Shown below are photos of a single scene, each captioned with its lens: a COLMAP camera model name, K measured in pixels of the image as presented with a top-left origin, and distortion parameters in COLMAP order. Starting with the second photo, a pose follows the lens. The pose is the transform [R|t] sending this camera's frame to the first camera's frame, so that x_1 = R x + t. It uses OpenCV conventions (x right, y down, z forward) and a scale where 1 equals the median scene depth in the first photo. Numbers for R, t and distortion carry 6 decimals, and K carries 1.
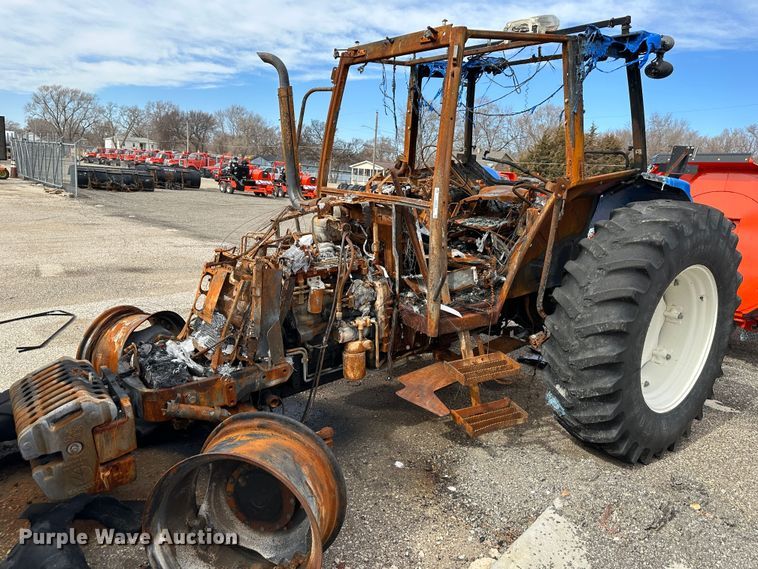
lens RADIAL K [[549.1, 0, 377.5], [0, 549.1, 288.4], [0, 0, 1]] dist [0.050163, -0.074501]
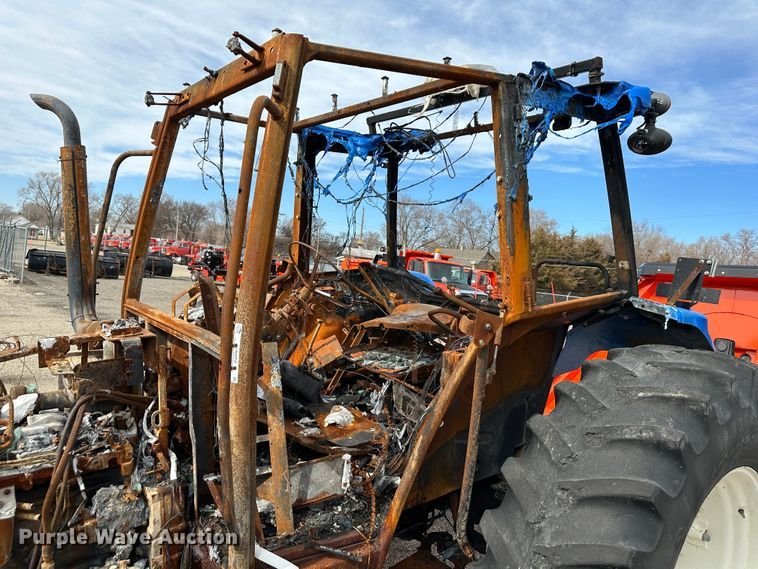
lens RADIAL K [[549.1, 0, 377.5], [0, 549.1, 282.4], [0, 0, 1]] dist [0.050163, -0.074501]
pose [[0.999233, 0.033262, 0.020673, 0.180758], [-0.029106, 0.983918, -0.176232, -0.108827], [-0.026202, 0.175495, 0.984131, 0.394340]]
